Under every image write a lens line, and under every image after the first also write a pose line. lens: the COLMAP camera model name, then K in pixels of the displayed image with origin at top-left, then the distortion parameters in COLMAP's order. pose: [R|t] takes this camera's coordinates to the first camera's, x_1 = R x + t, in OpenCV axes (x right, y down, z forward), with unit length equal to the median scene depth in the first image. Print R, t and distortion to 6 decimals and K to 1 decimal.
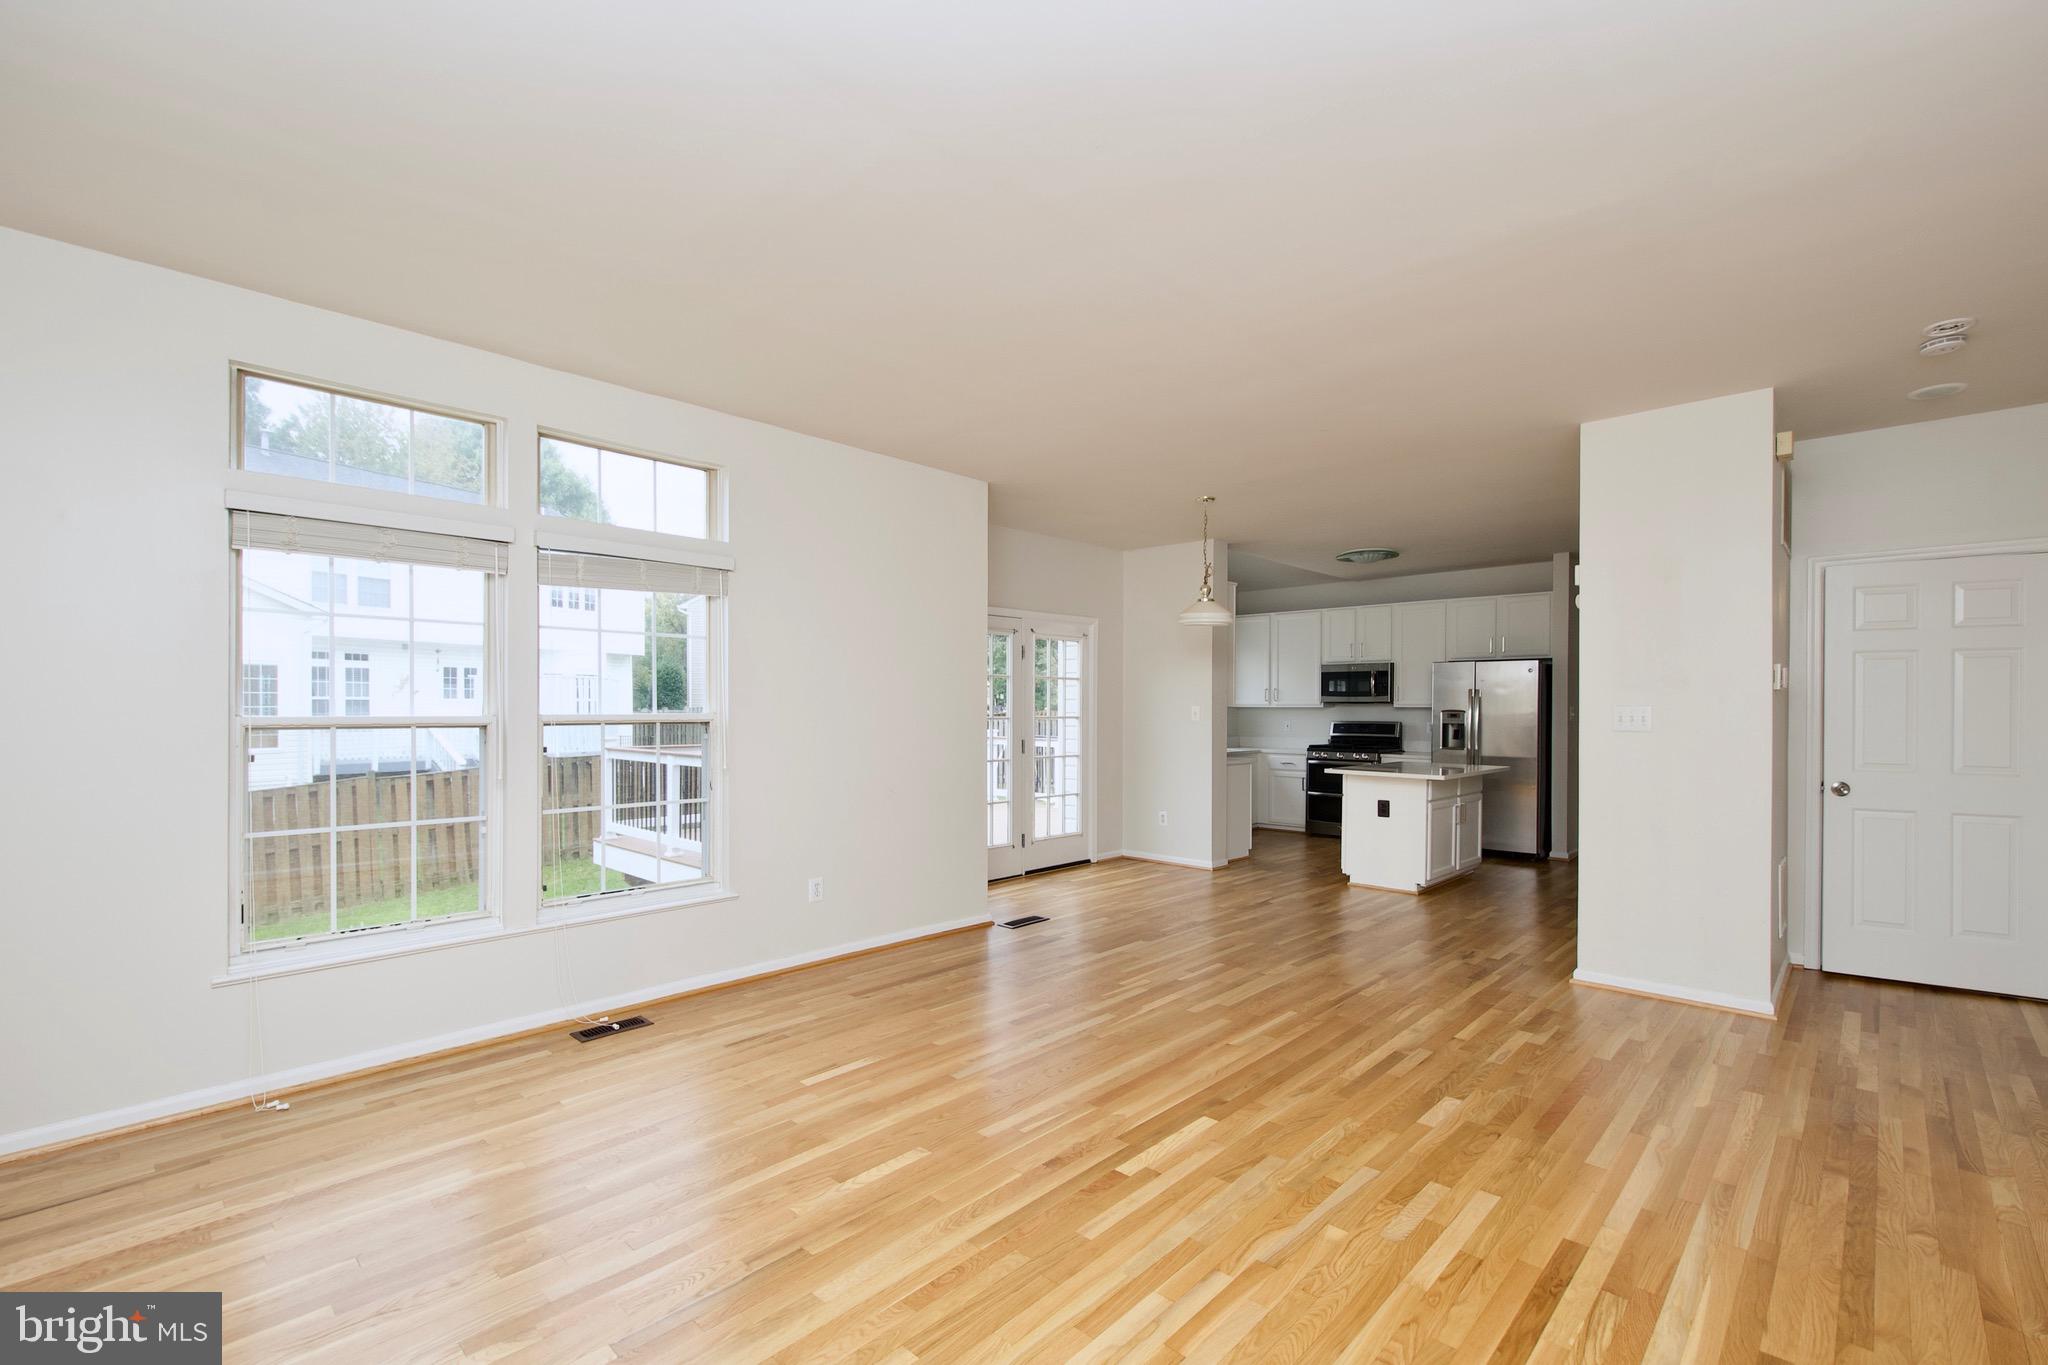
lens RADIAL K [[898.2, 0, 1041.6], [0, 898.2, 710.8], [0, 0, 1]] dist [0.011199, -0.007276]
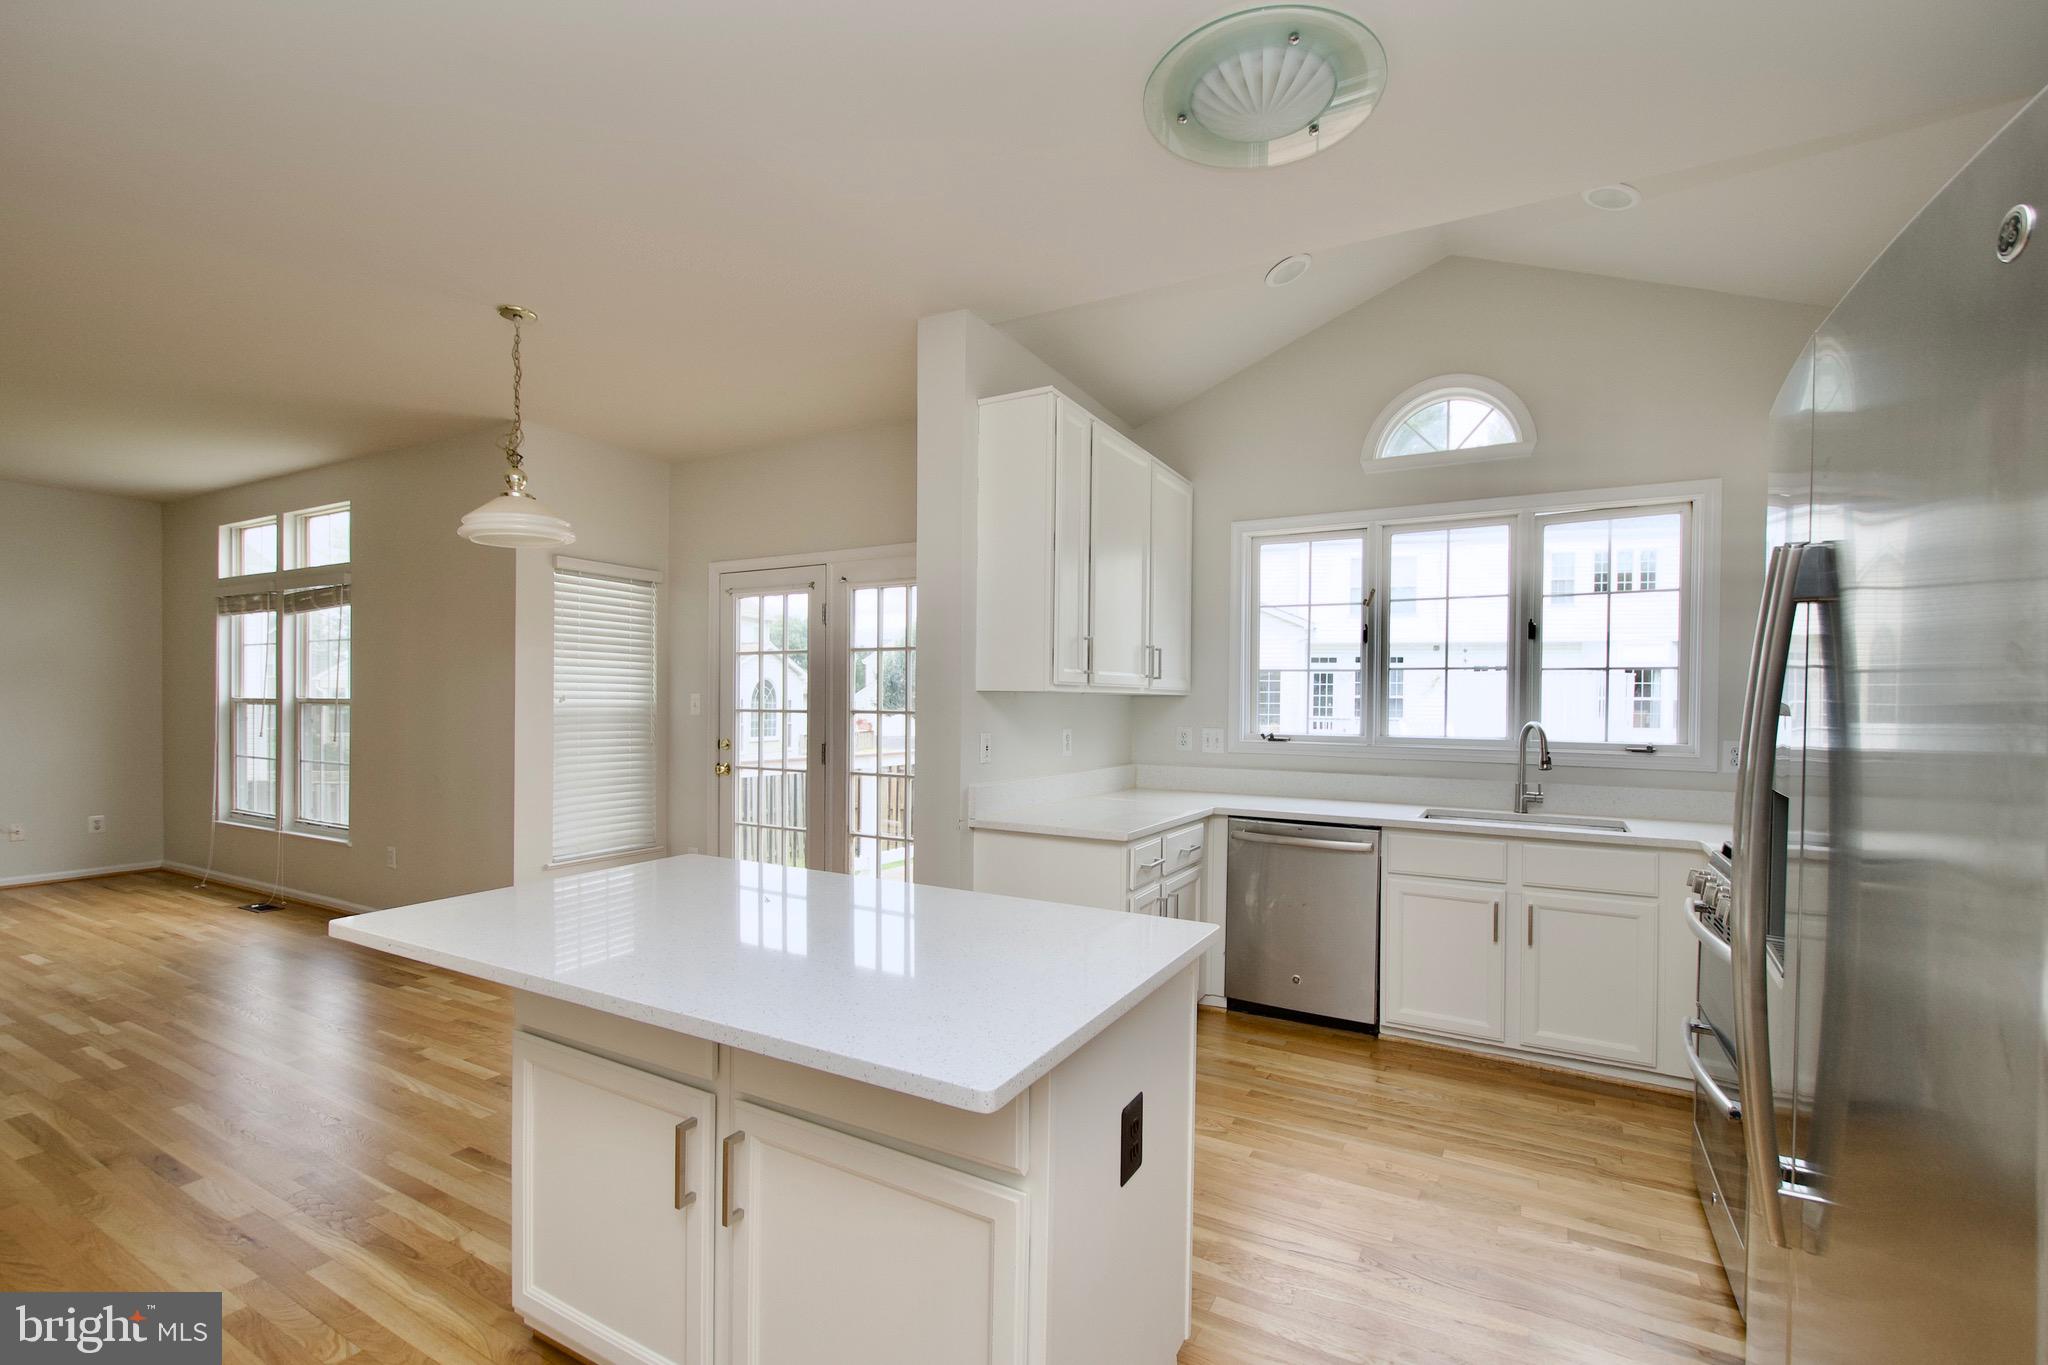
lens RADIAL K [[898.2, 0, 1041.6], [0, 898.2, 710.8], [0, 0, 1]] dist [0.011199, -0.007276]
pose [[0.242018, 0.009630, -0.970224, 0.541263], [-0.011945, 0.999905, 0.006945, 0.000637], [0.970198, 0.009909, 0.242110, 0.799641]]
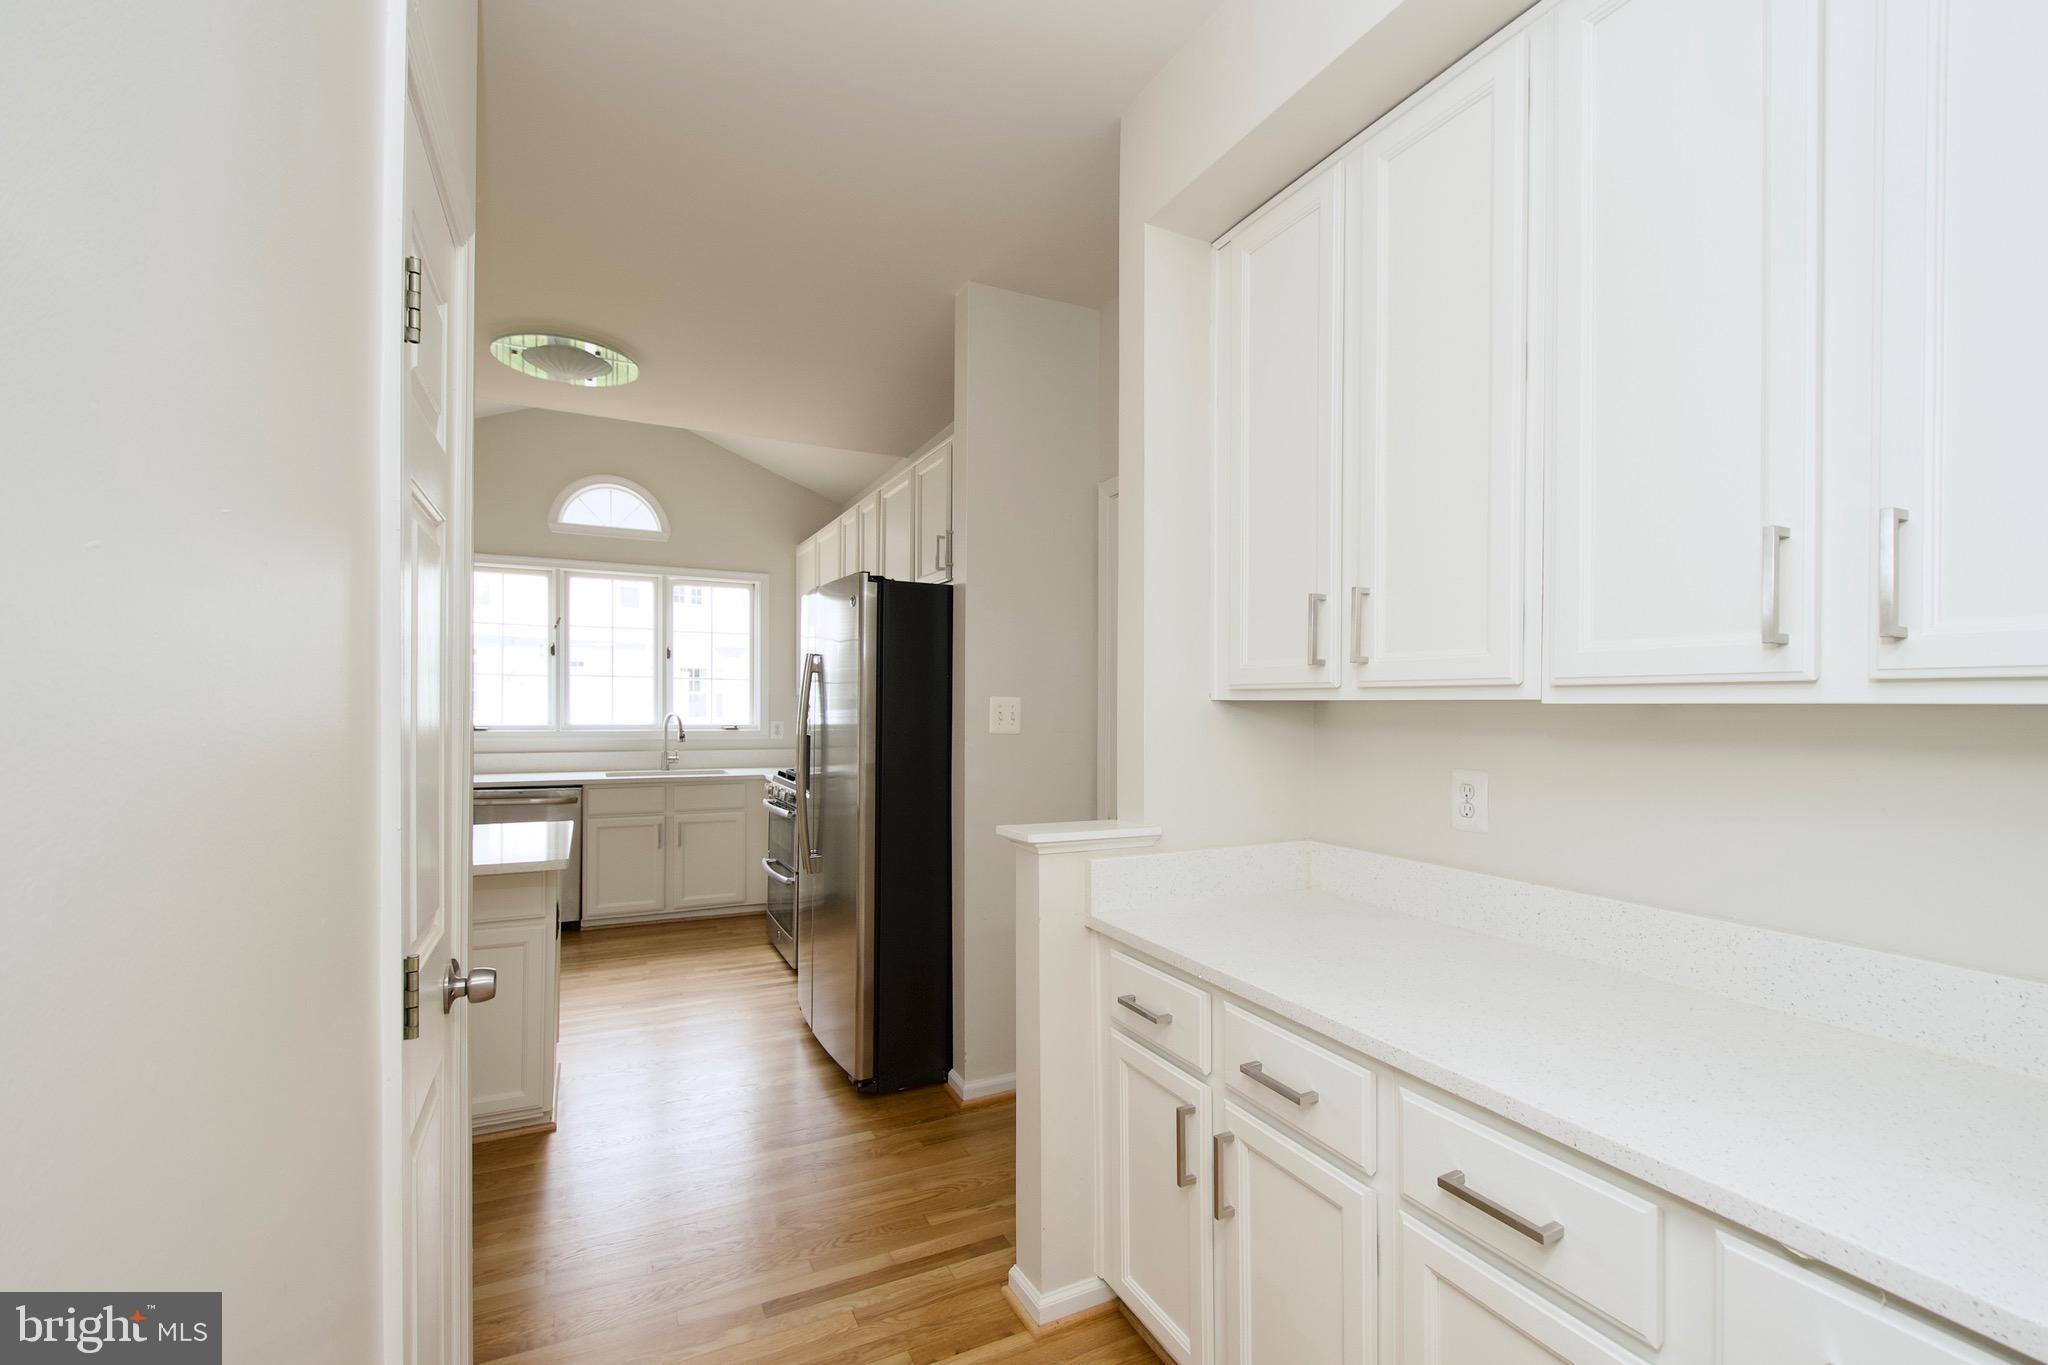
lens RADIAL K [[898.2, 0, 1041.6], [0, 898.2, 710.8], [0, 0, 1]] dist [0.011199, -0.007276]
pose [[0.936260, 0.008307, -0.351211, 0.676074], [-0.006586, 0.999960, 0.006093, -0.001052], [0.351247, -0.003391, 0.936277, 0.599751]]
